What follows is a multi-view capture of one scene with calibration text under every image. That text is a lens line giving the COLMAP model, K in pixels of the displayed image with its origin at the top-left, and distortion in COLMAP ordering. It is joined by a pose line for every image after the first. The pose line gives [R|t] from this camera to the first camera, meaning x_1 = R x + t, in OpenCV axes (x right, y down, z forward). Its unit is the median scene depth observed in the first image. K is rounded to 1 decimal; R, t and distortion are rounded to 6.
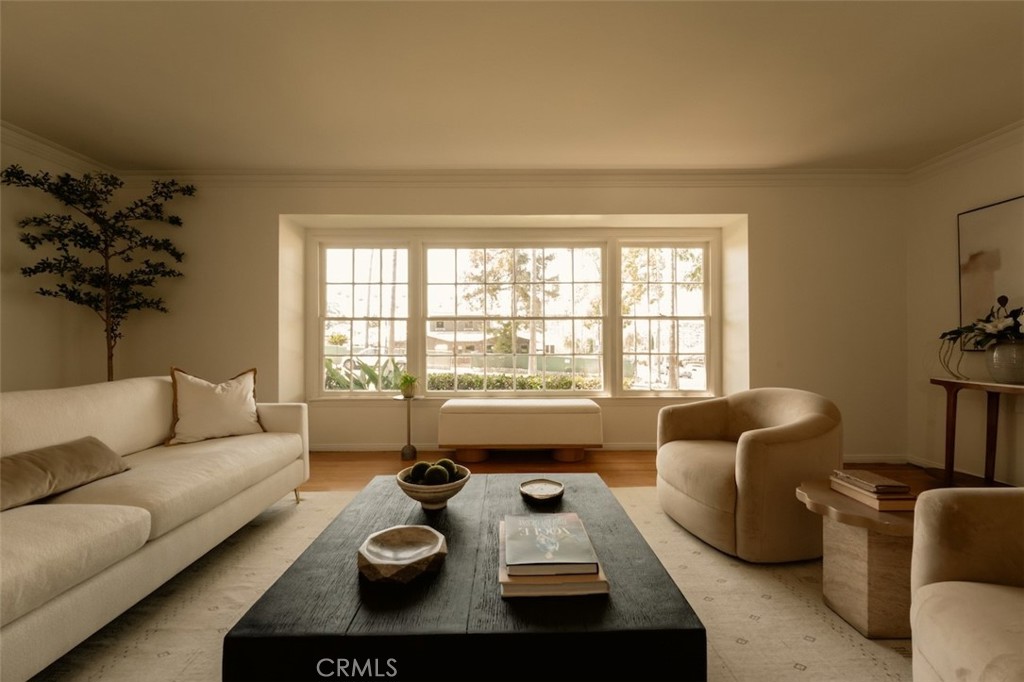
lens RADIAL K [[409.3, 0, 513.2], [0, 409.3, 346.2], [0, 0, 1]] dist [0.009168, 0.000077]
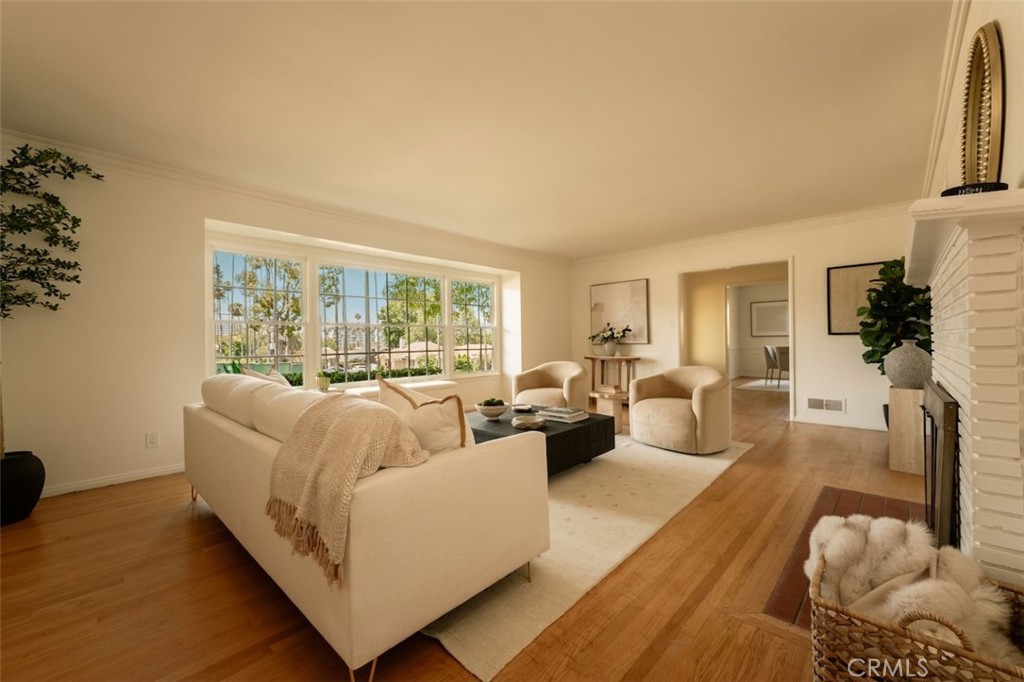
lens RADIAL K [[409.3, 0, 511.0], [0, 409.3, 344.2], [0, 0, 1]] dist [0.009168, 0.000077]
pose [[0.703847, -0.009144, 0.710293, -0.913530], [0.018328, 0.999818, -0.005291, 0.013341], [-0.710115, 0.016742, 0.703887, -0.309684]]
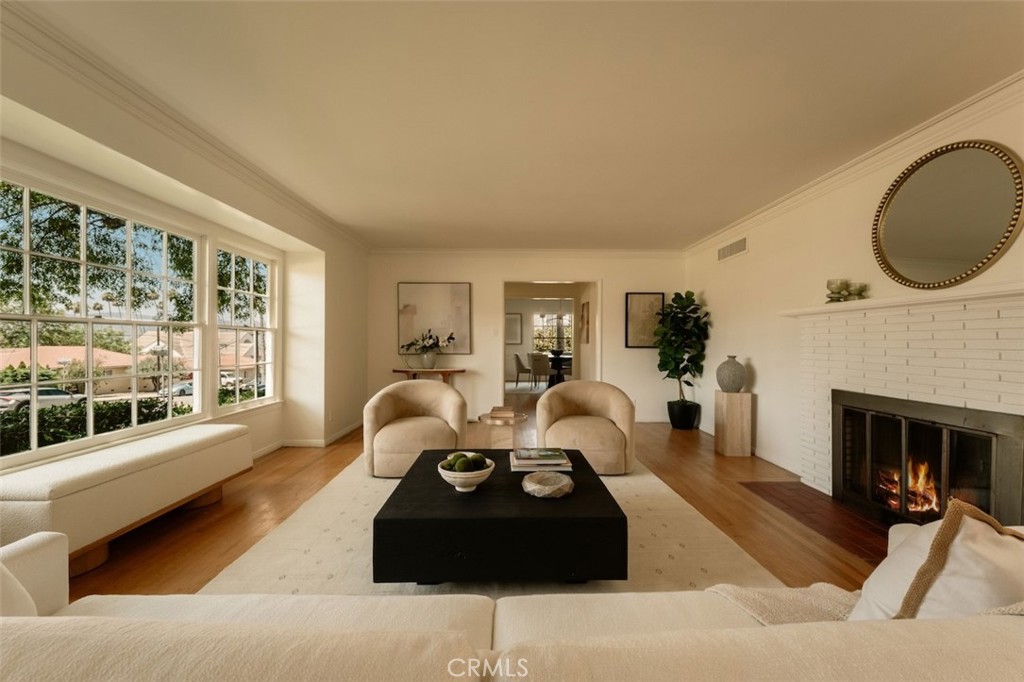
lens RADIAL K [[409.3, 0, 511.4], [0, 409.3, 342.9], [0, 0, 1]] dist [0.009168, 0.000077]
pose [[0.011389, 0.004003, 0.999927, -0.842269], [0.009243, 0.999949, -0.004108, -0.030678], [-0.999892, 0.009289, 0.011352, 0.479126]]
